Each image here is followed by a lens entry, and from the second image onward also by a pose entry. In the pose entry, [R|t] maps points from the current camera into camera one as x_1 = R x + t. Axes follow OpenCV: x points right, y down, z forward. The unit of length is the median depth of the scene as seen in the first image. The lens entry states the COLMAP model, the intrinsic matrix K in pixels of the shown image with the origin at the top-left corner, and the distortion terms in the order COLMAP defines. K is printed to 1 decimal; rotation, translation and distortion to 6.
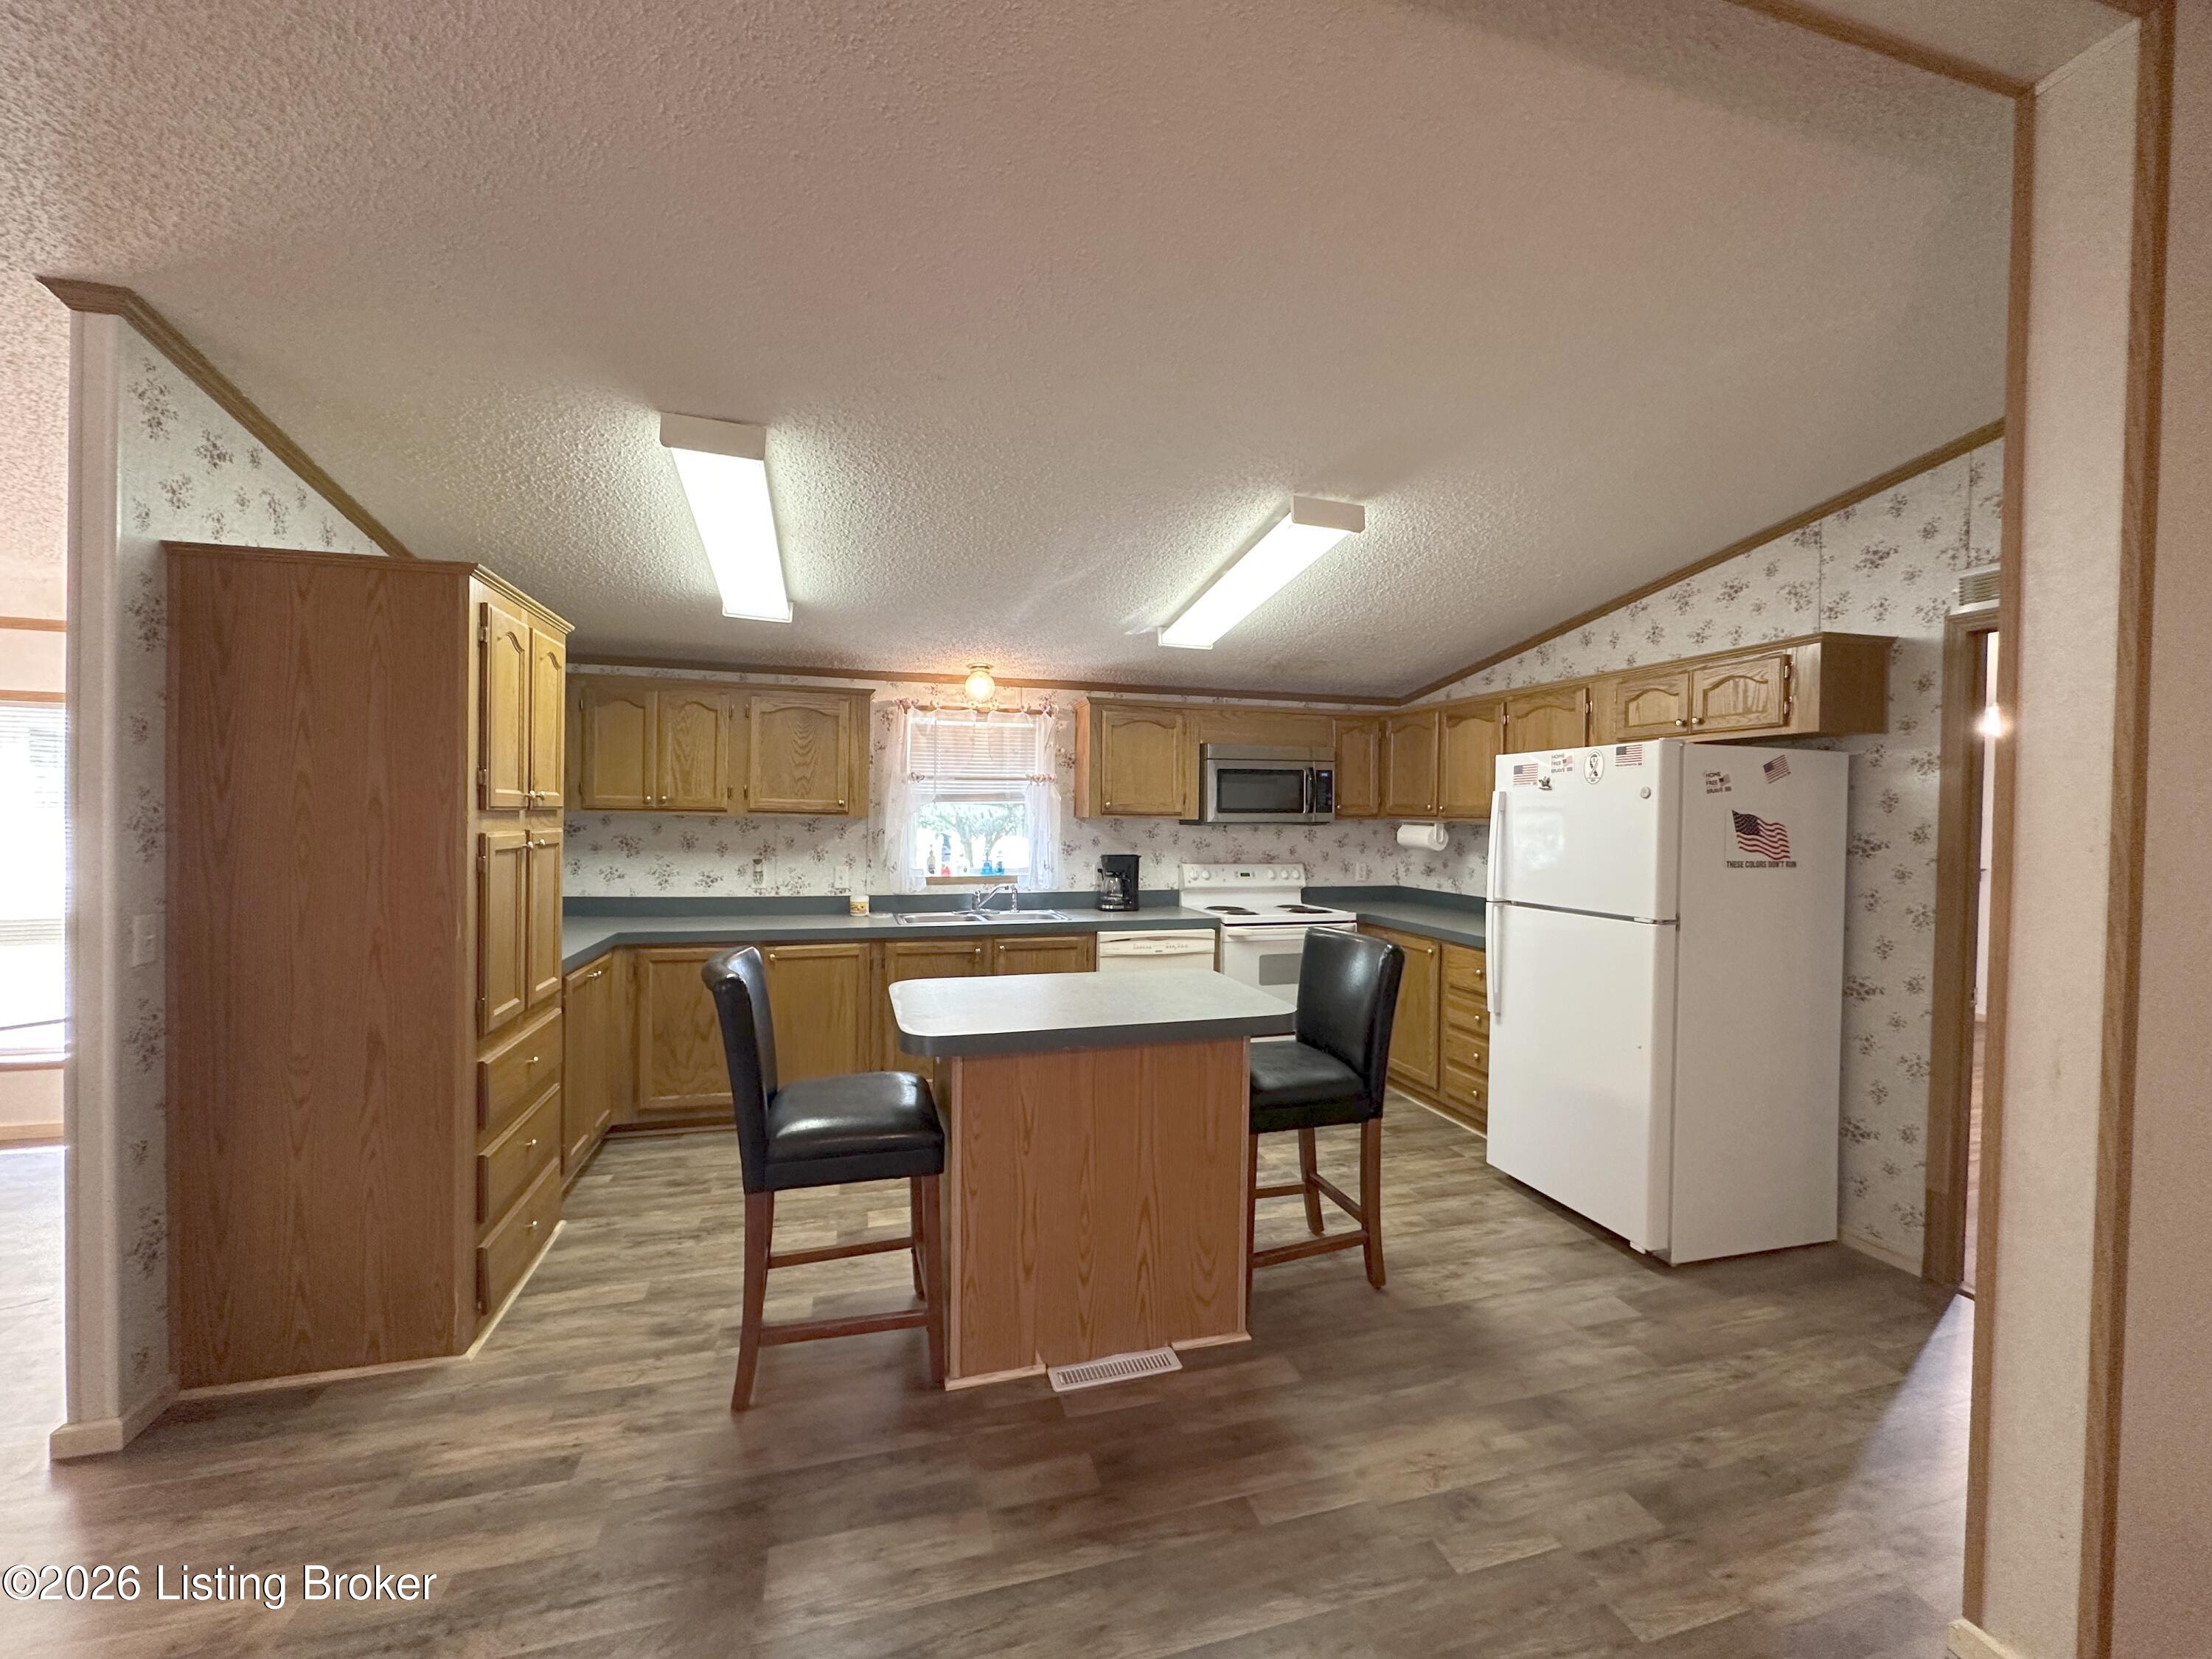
lens RADIAL K [[885.5, 0, 1106.0], [0, 885.5, 829.5], [0, 0, 1]] dist [-0.003419, 0.000605]
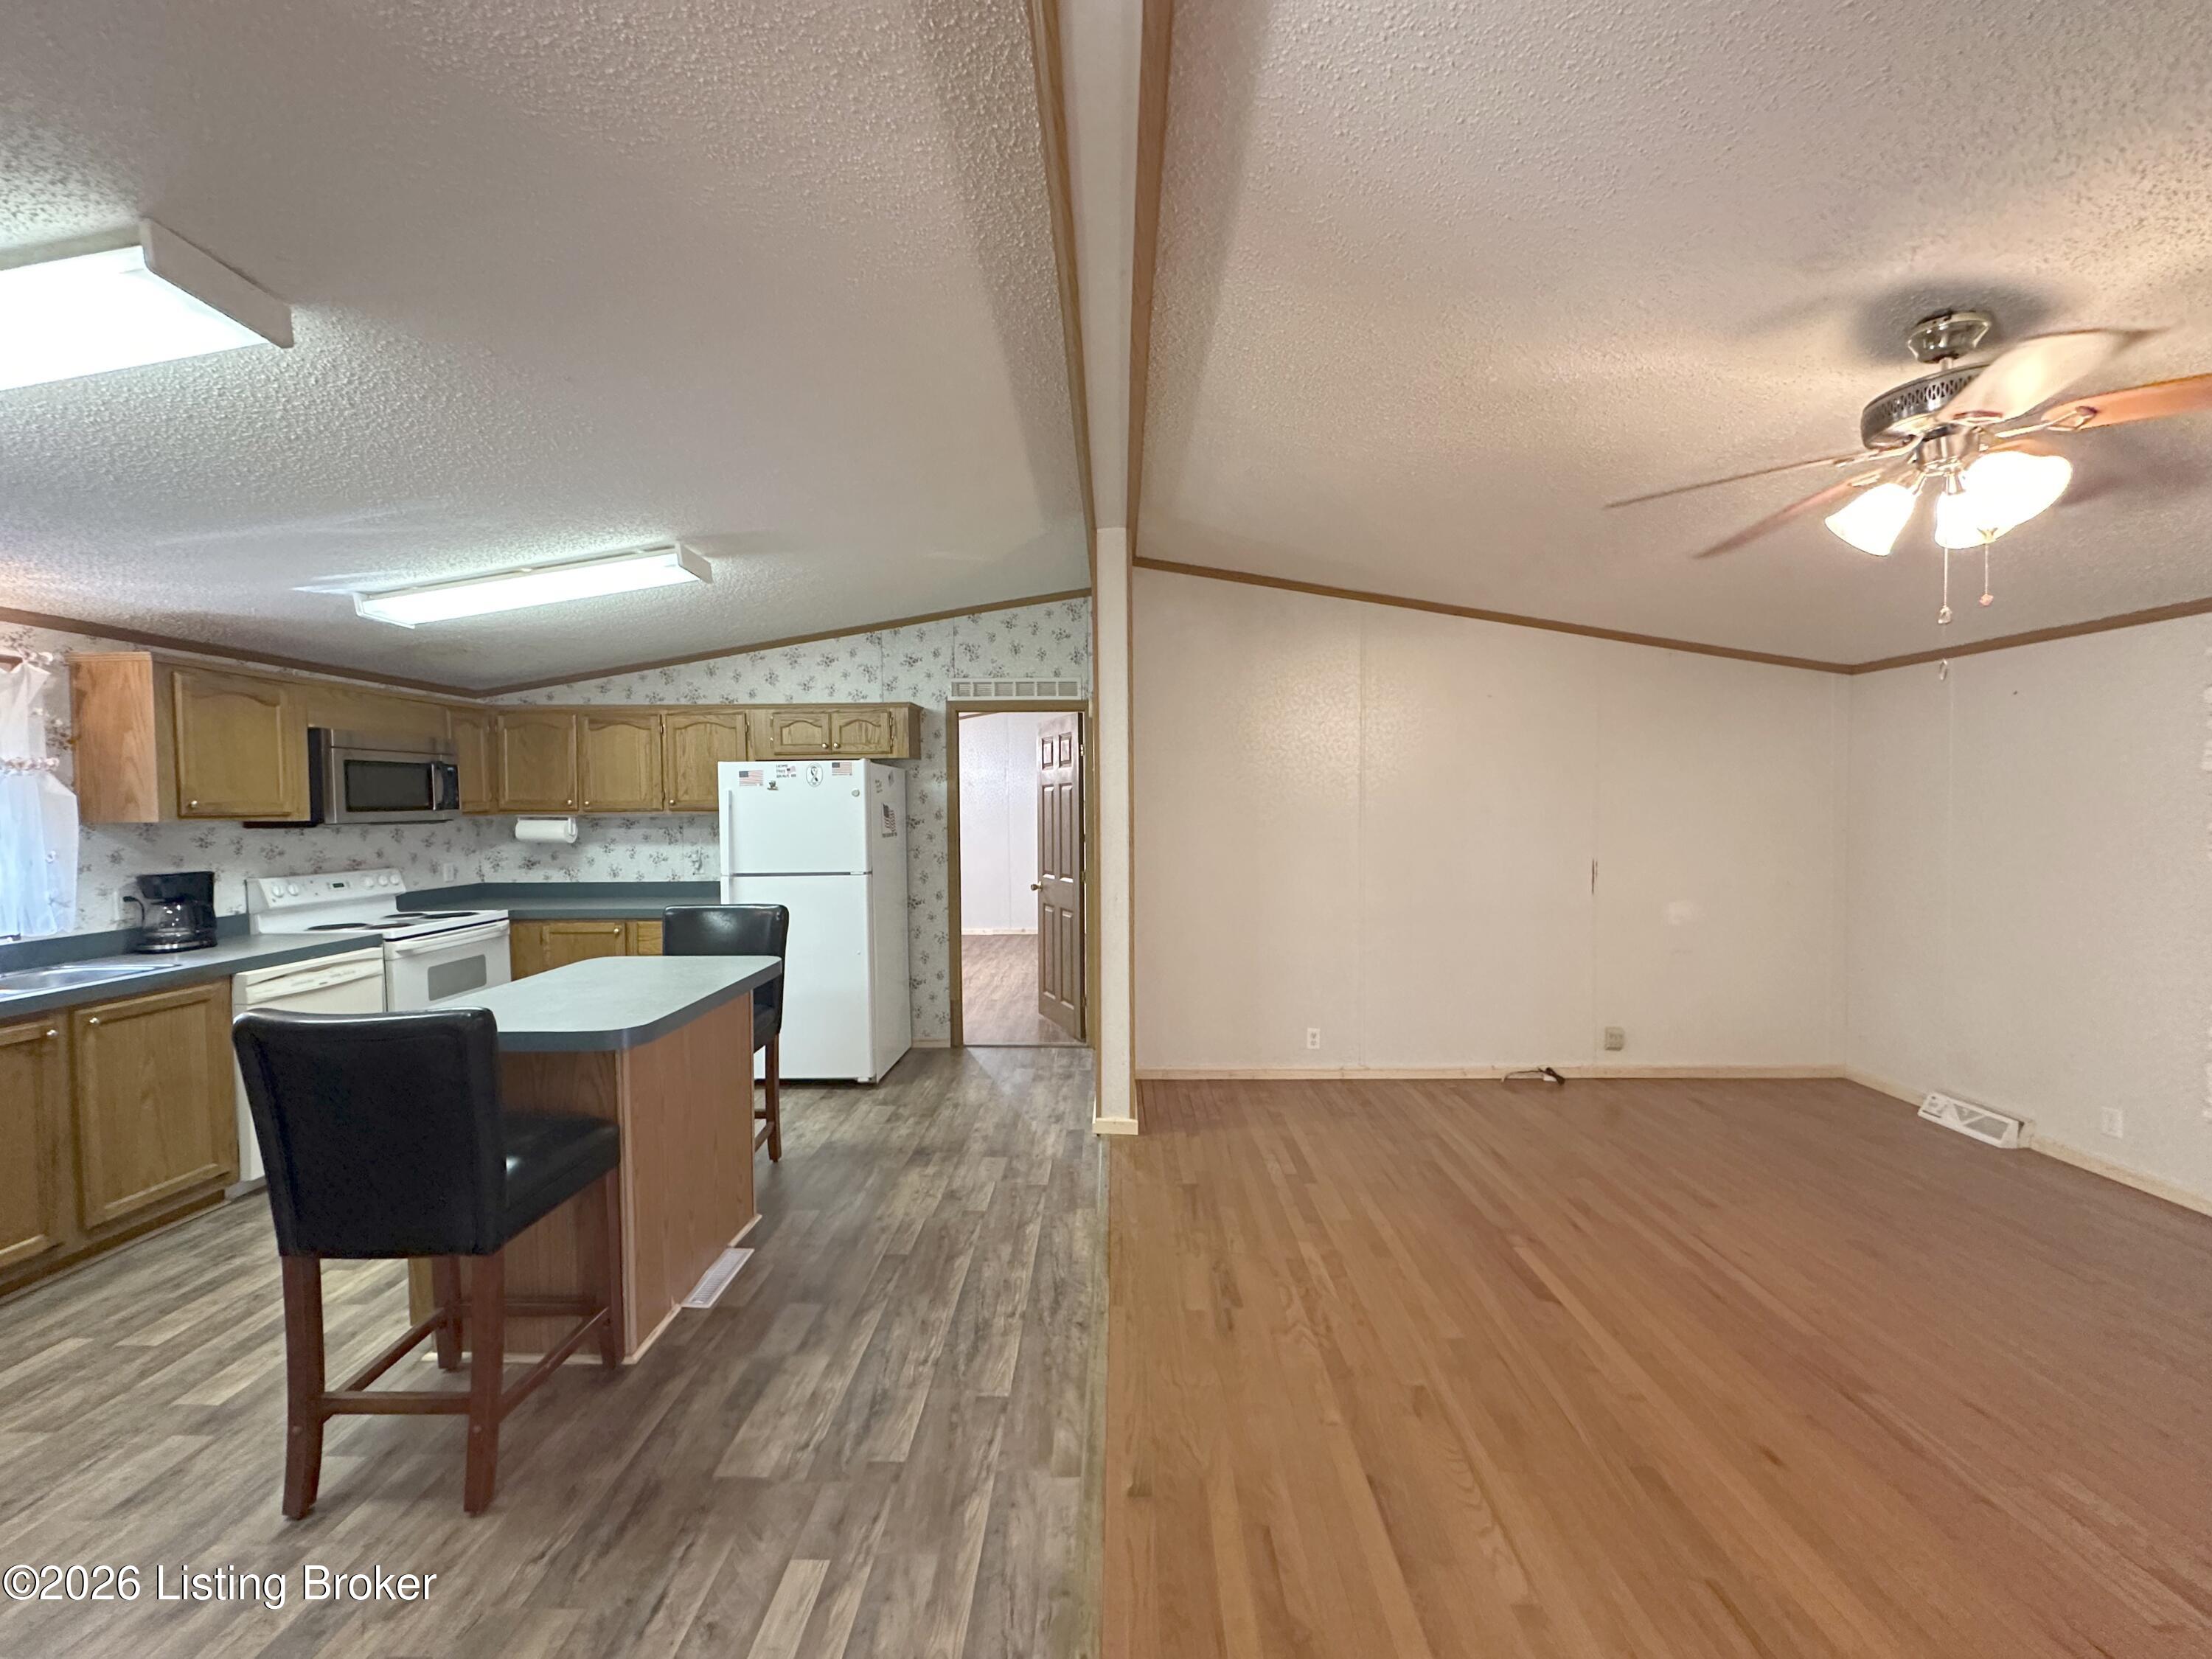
lens RADIAL K [[885.5, 0, 1106.0], [0, 885.5, 829.5], [0, 0, 1]] dist [-0.003419, 0.000605]
pose [[0.289231, -0.040234, 0.956413, -0.608156], [0.028843, 0.999029, 0.033304, -0.012231], [-0.956825, 0.017953, 0.290111, 0.088901]]
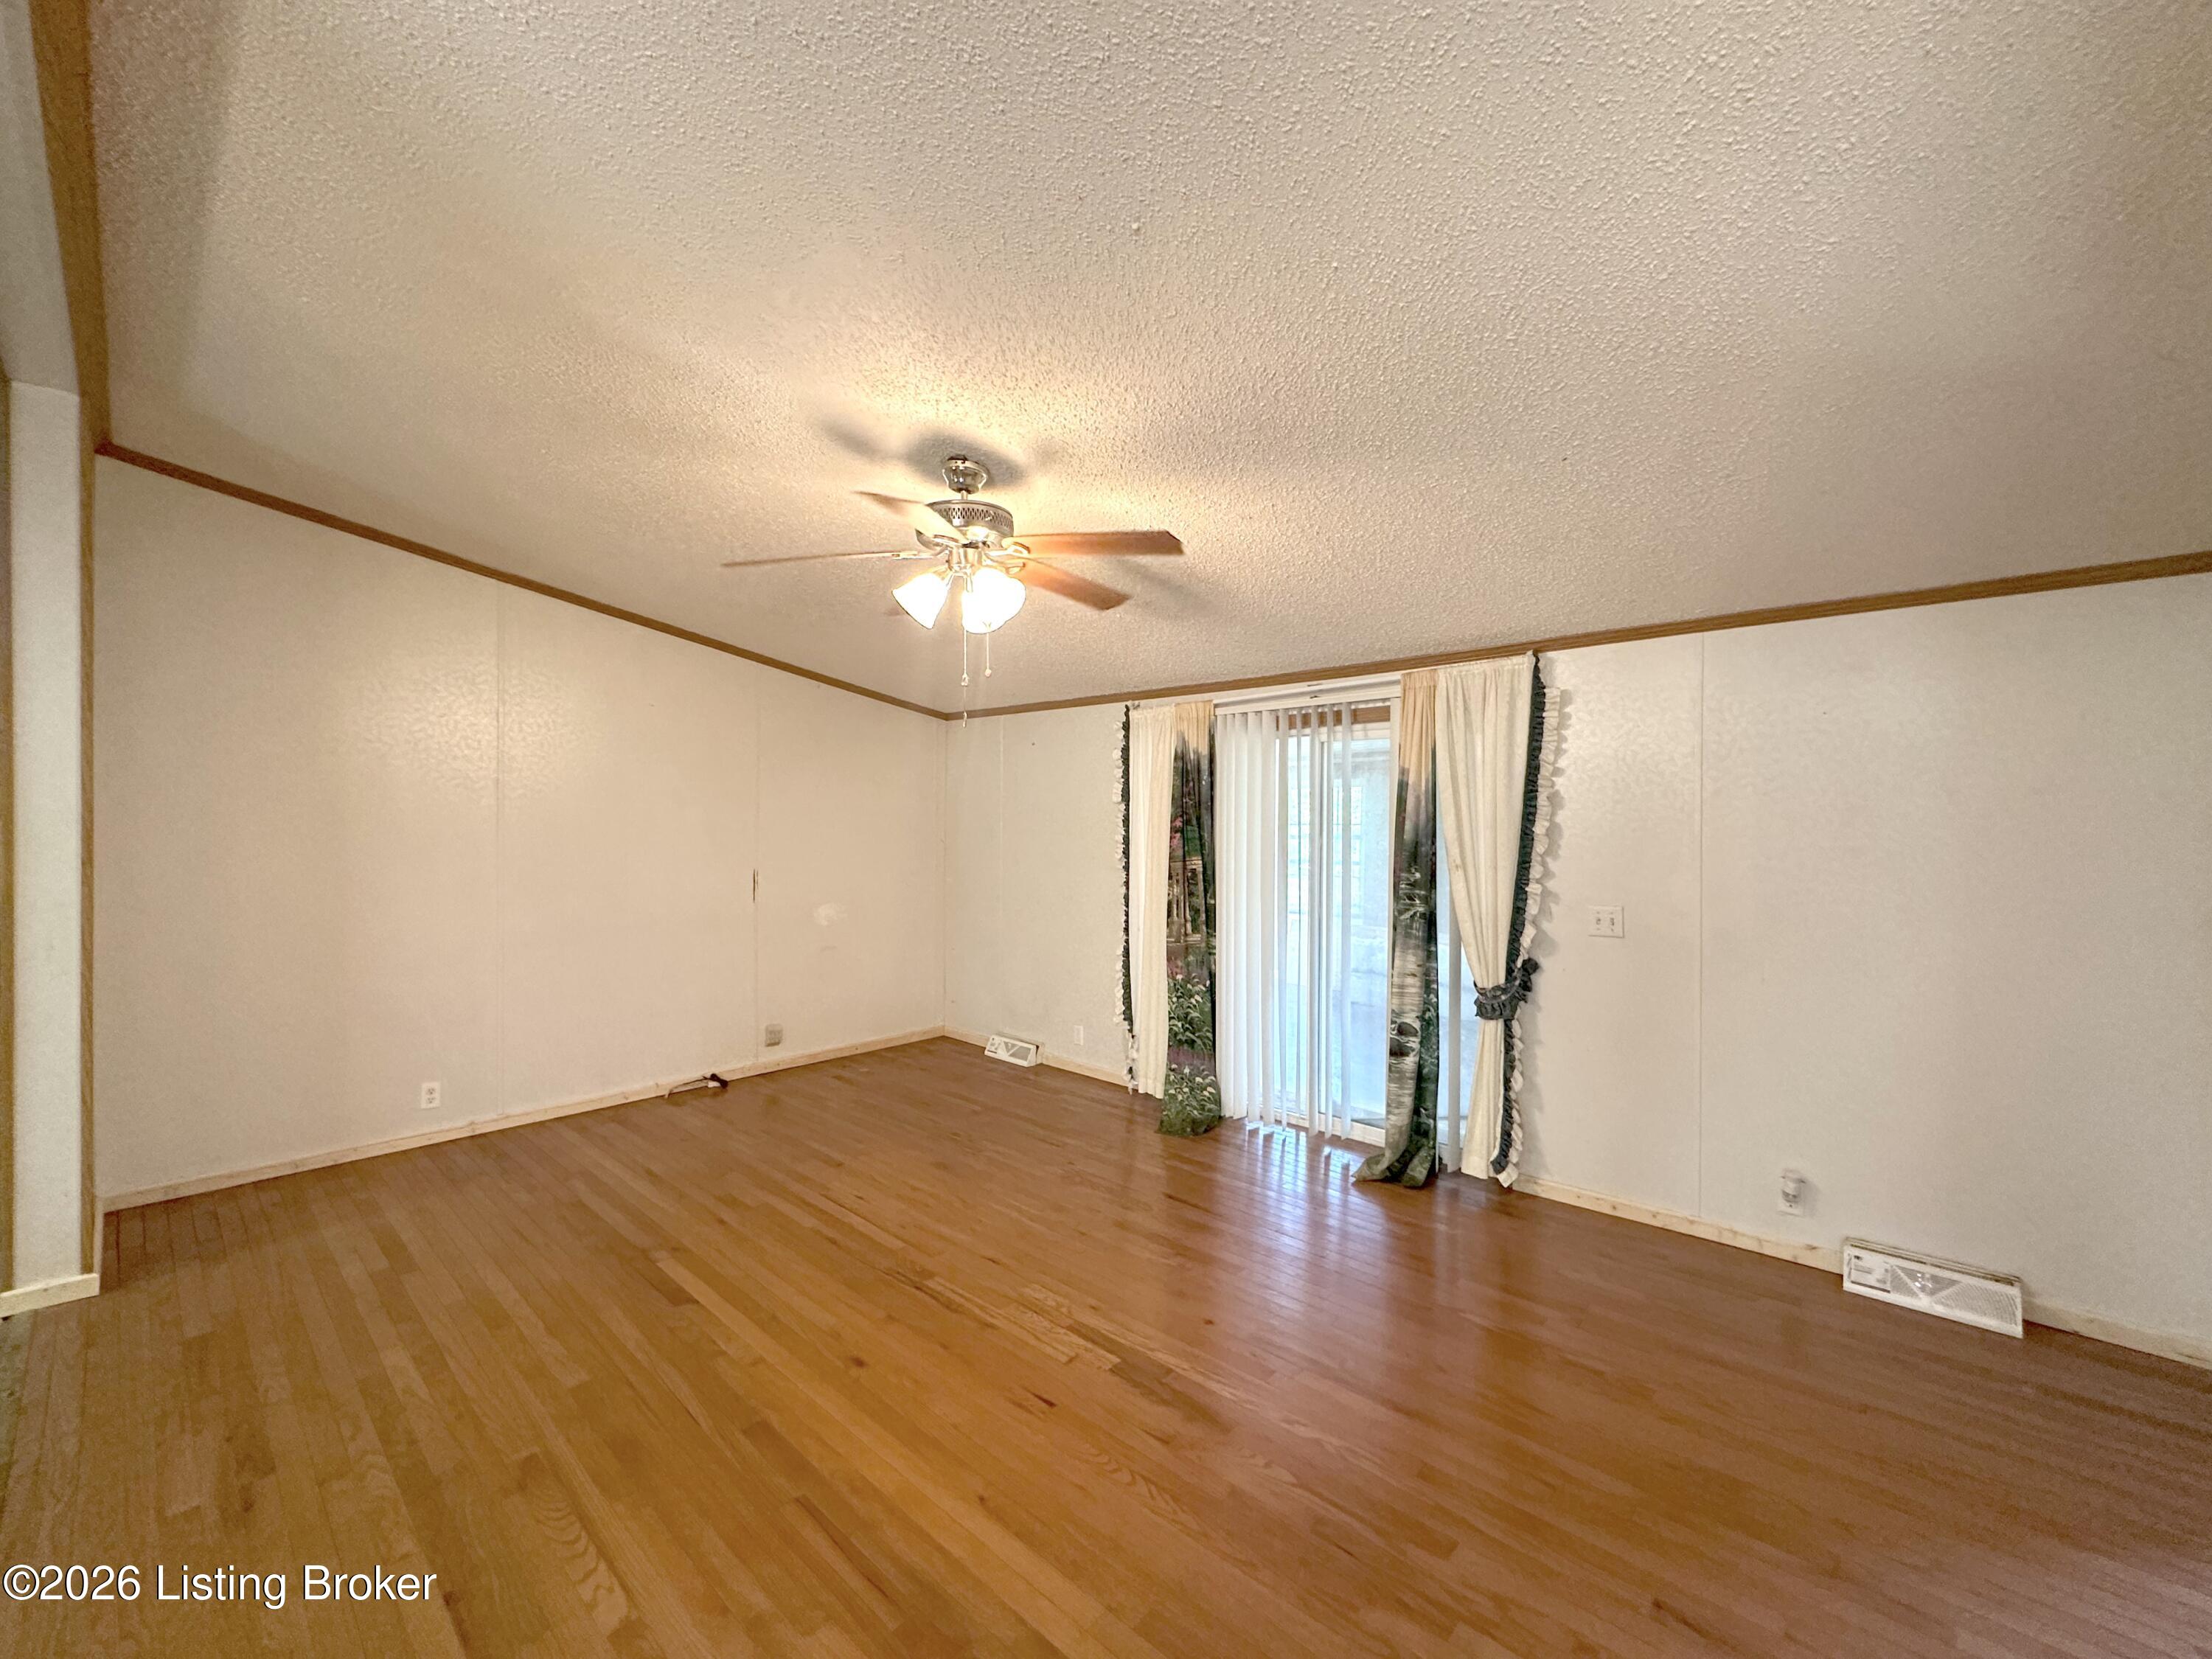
lens RADIAL K [[885.5, 0, 1106.0], [0, 885.5, 829.5], [0, 0, 1]] dist [-0.003419, 0.000605]
pose [[-0.529124, -0.025985, 0.848147, -0.623588], [-0.001079, 0.999551, 0.029951, -0.008769], [-0.848544, 0.014933, -0.528914, 0.047426]]
